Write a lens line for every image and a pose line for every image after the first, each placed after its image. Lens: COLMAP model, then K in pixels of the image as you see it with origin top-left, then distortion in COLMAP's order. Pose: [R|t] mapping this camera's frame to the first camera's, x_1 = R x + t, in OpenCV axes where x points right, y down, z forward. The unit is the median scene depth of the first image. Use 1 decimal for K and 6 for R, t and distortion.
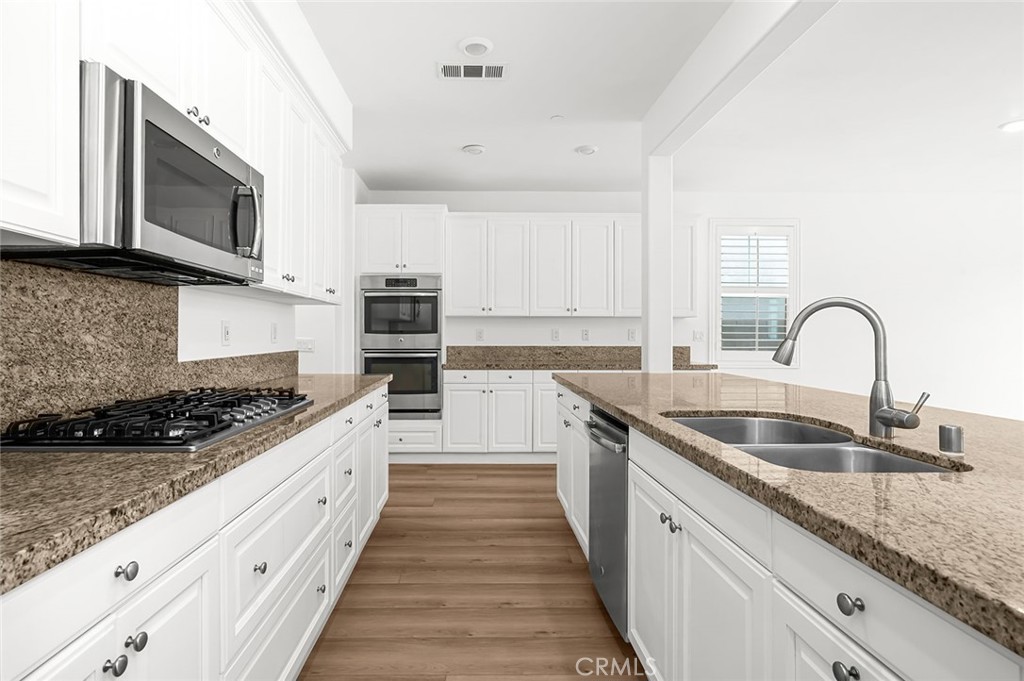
lens RADIAL K [[525.7, 0, 504.2], [0, 525.7, 332.3], [0, 0, 1]] dist [0.001121, 0.000410]
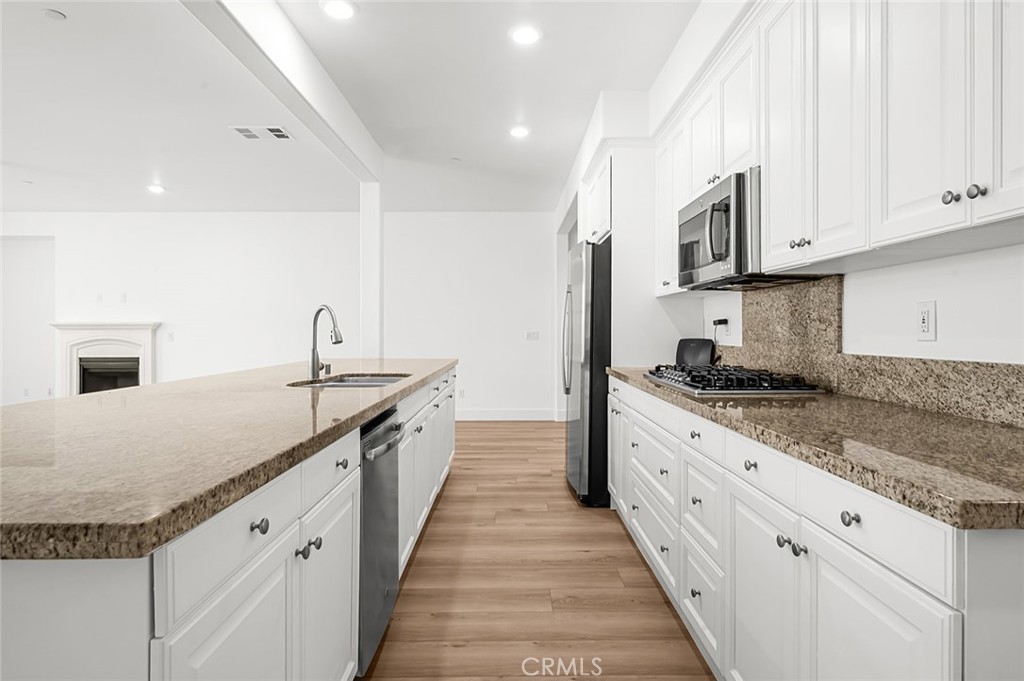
lens RADIAL K [[585.4, 0, 517.5], [0, 585.4, 332.8], [0, 0, 1]] dist [0.001817, -0.001032]
pose [[-0.999163, -0.002802, 0.040813, -0.073971], [-0.002838, 0.999996, -0.000826, 0.021227], [-0.040811, -0.000941, -0.999166, 2.066687]]
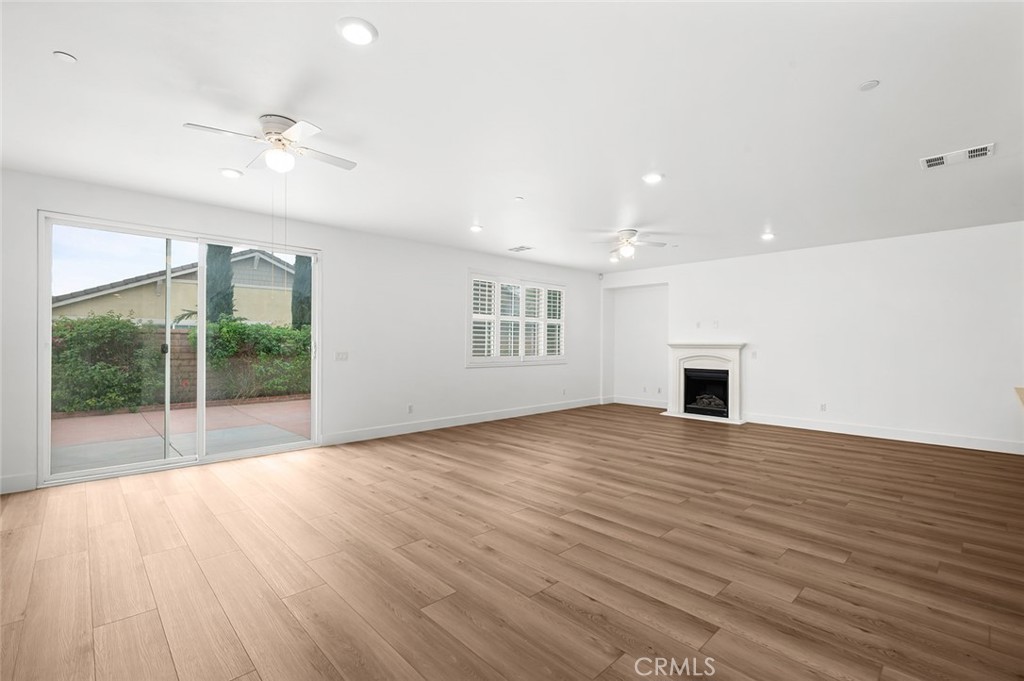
lens RADIAL K [[465.7, 0, 510.2], [0, 465.7, 343.0], [0, 0, 1]] dist [-0.001506, 0.000462]
pose [[-0.643469, -0.005306, 0.765453, 0.706857], [-0.010094, 0.999948, -0.001554, -0.018434], [-0.765405, -0.008726, -0.643489, 2.281620]]
